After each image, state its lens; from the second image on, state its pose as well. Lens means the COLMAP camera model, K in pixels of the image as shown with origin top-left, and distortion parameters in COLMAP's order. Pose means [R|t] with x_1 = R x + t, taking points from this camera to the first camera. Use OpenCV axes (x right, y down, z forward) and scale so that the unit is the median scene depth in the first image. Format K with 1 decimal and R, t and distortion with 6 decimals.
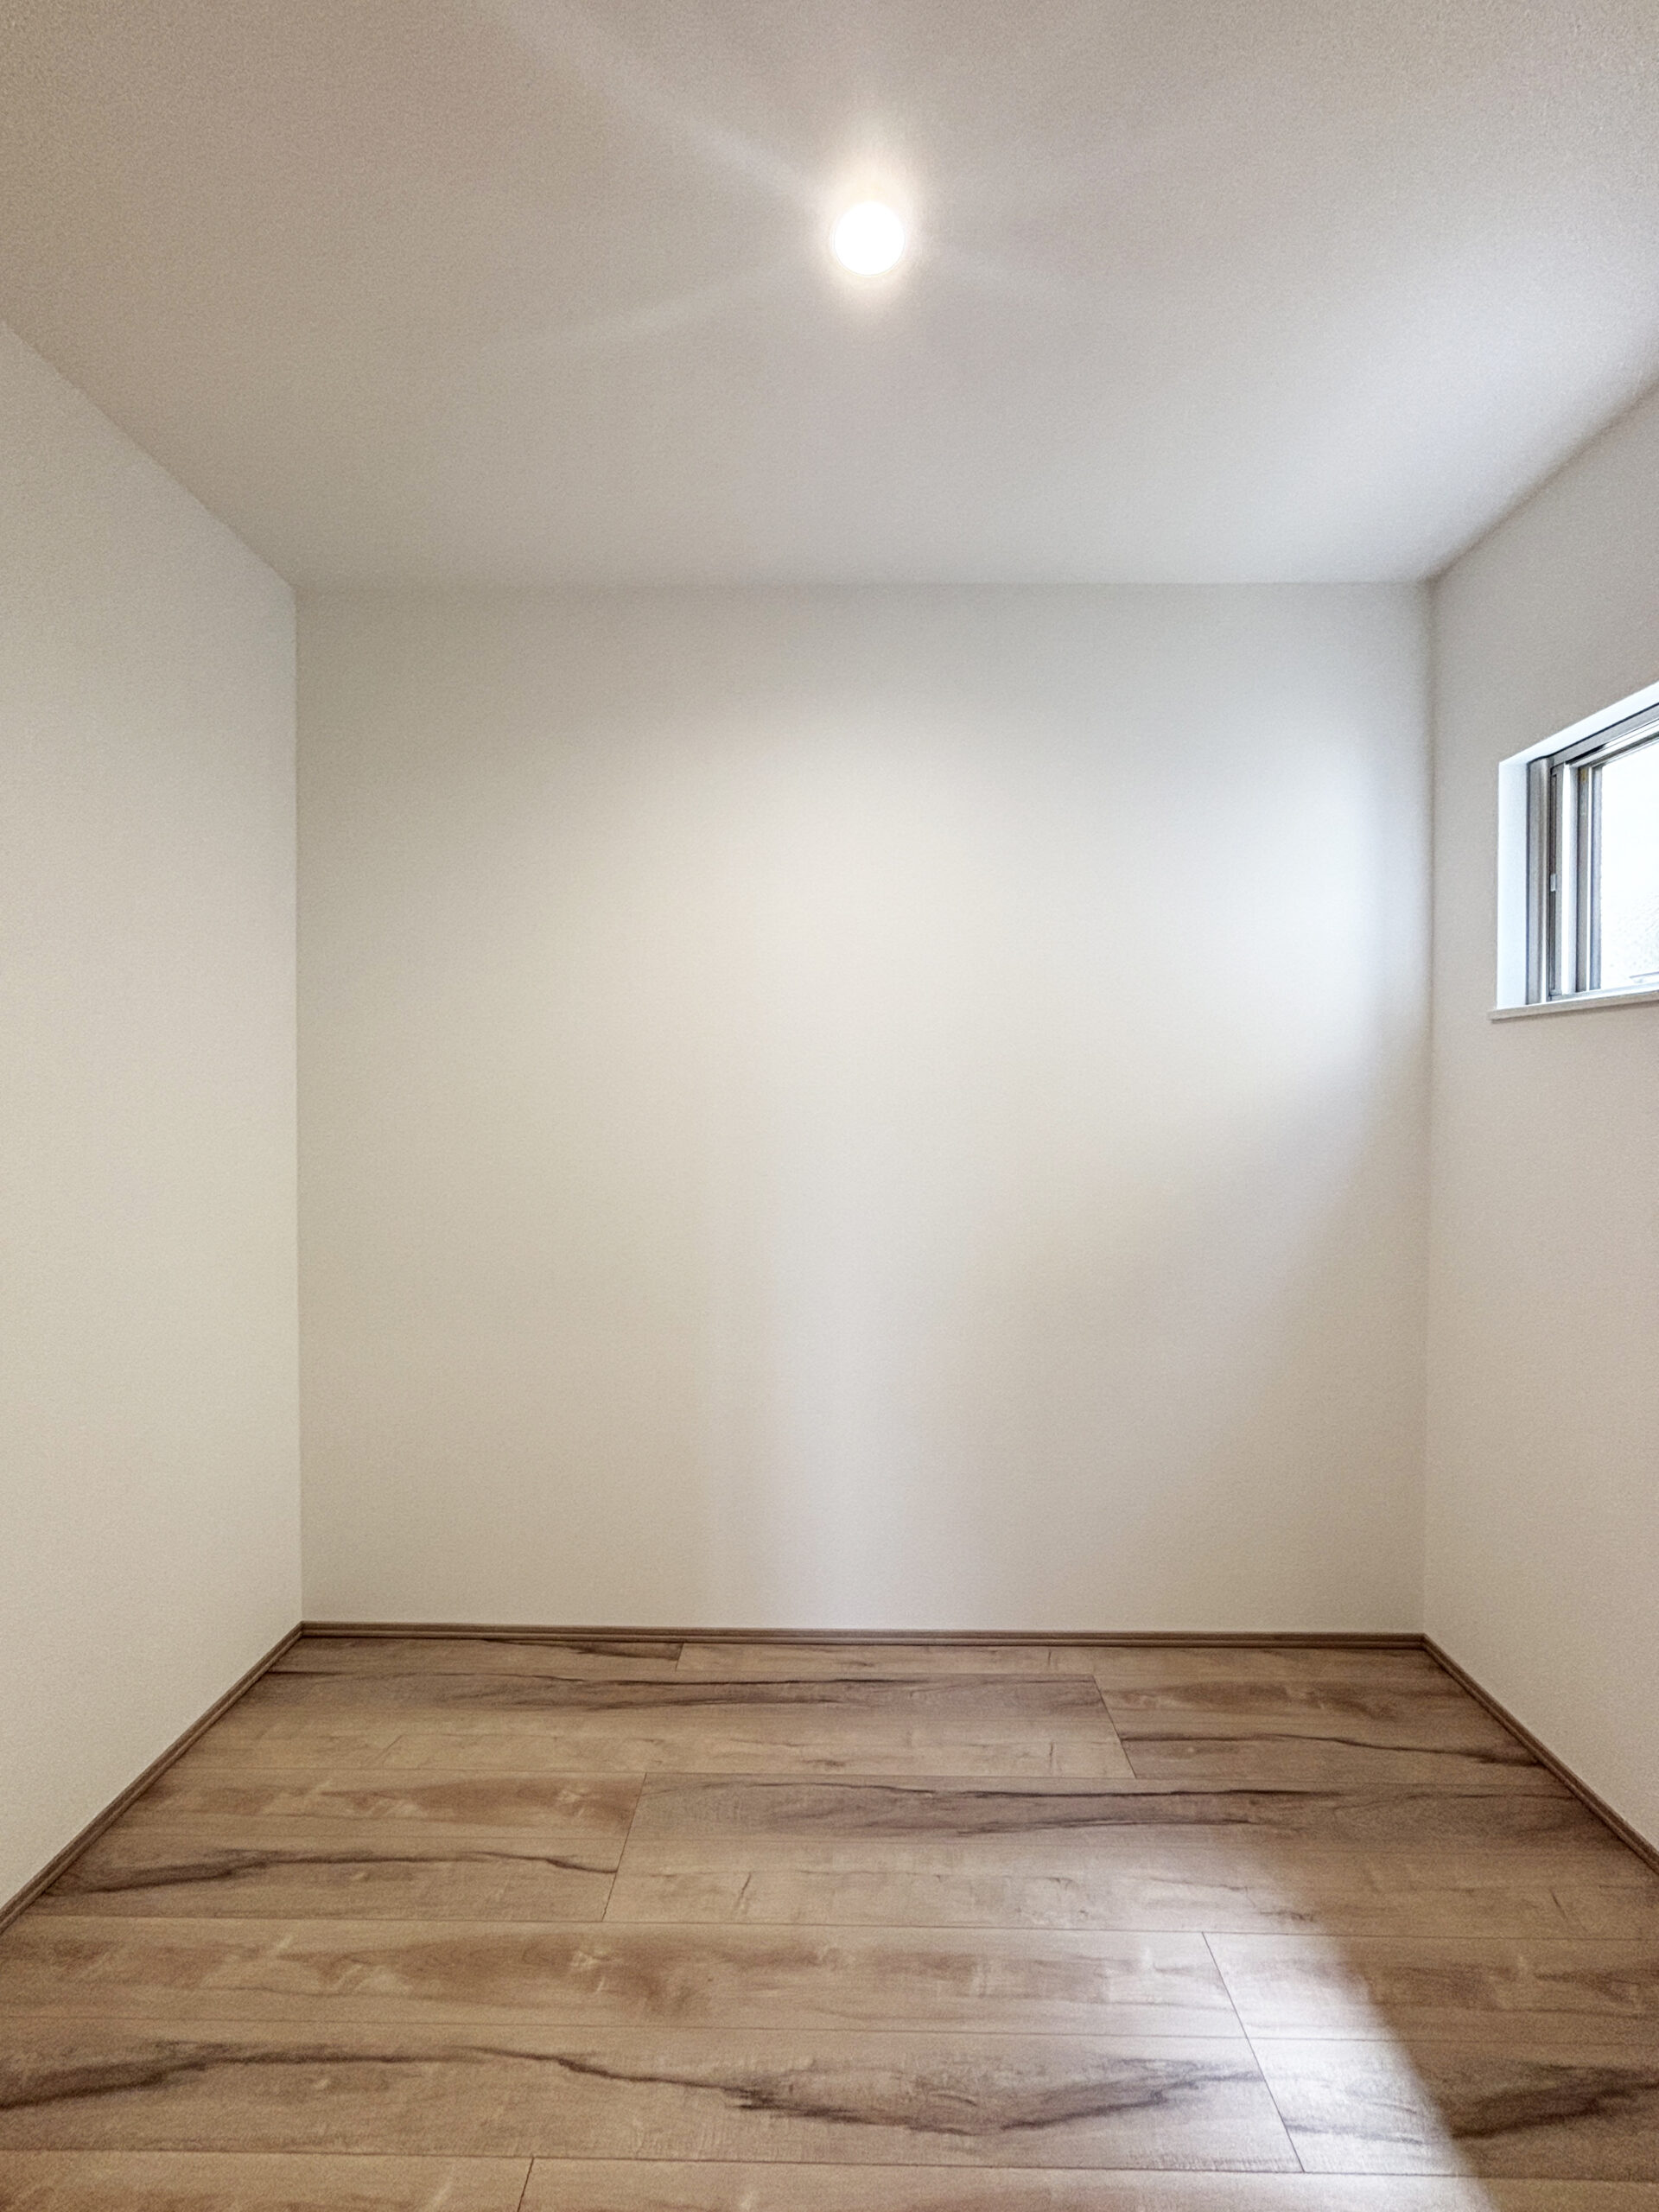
lens RADIAL K [[895.3, 0, 835.6], [0, 895.3, 1106.3], [0, 0, 1]] dist [0.000127, -0.000470]
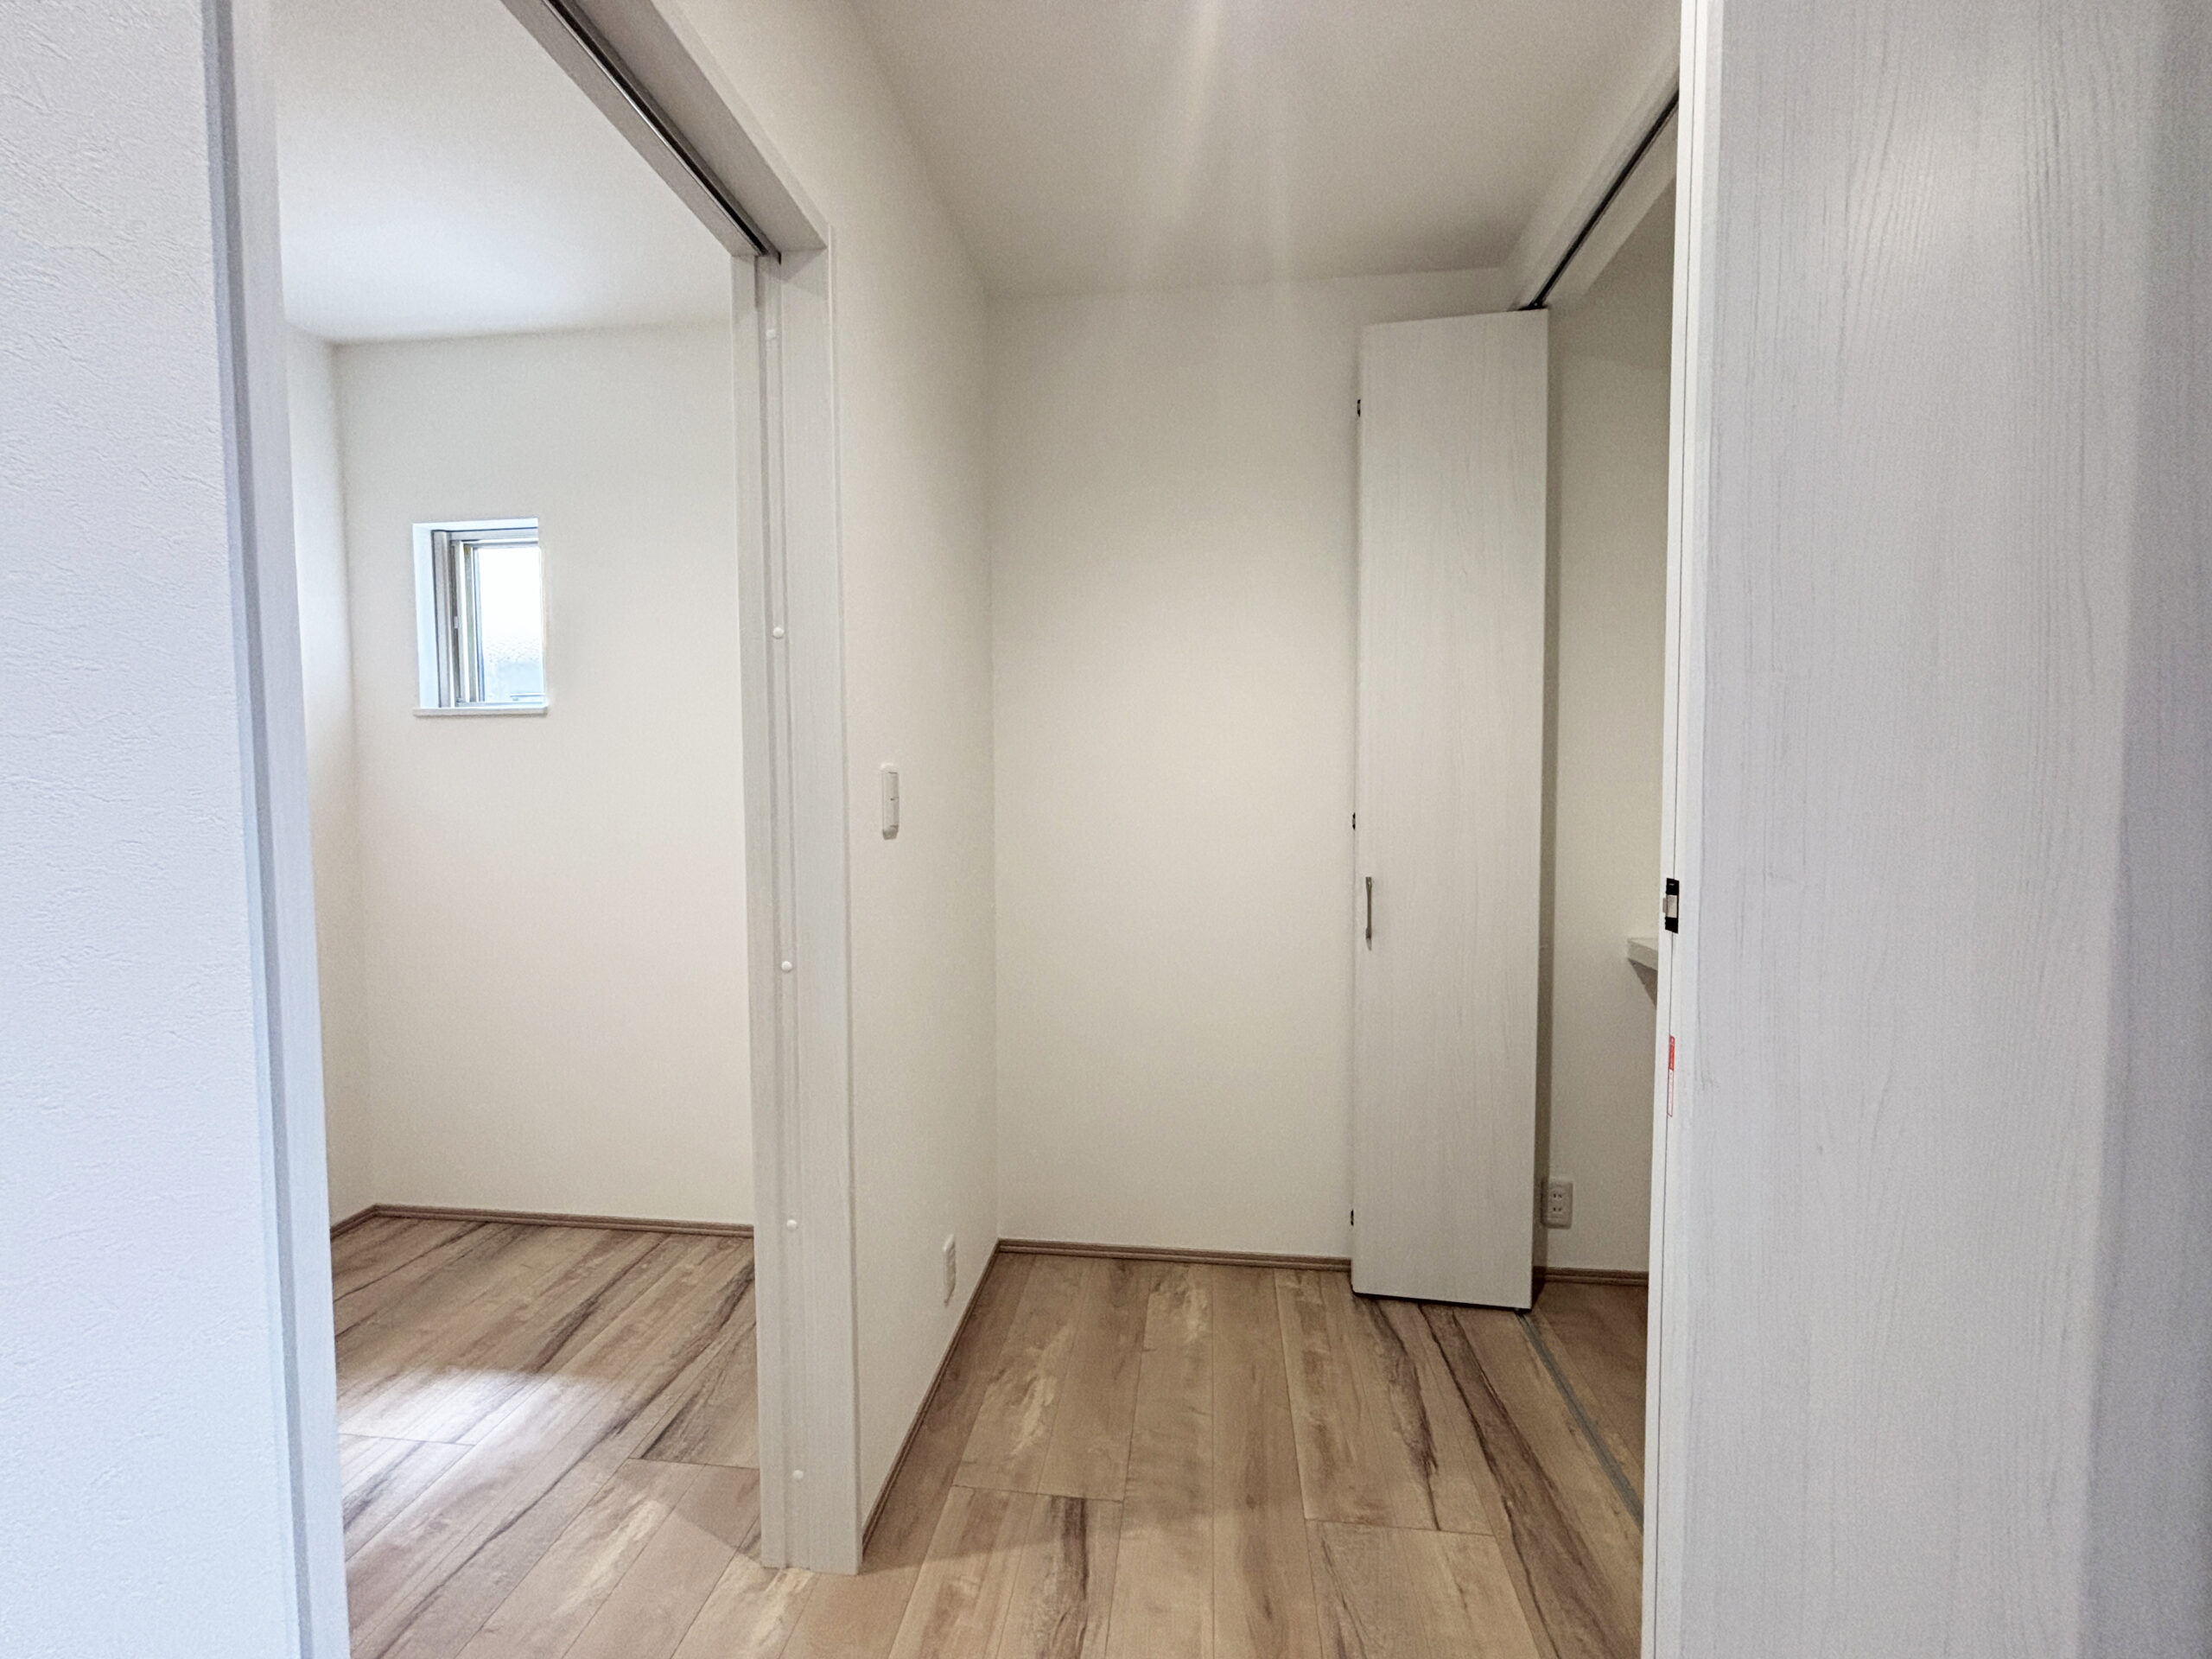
lens RADIAL K [[895.3, 0, 1100.1], [0, 895.3, 827.3], [0, 0, 1]] dist [0.000127, -0.000470]
pose [[0.101602, -0.043921, 0.993855, -0.581445], [0.014350, 0.998986, 0.042681, 0.031467], [-0.994722, 0.009926, 0.102129, -0.178448]]
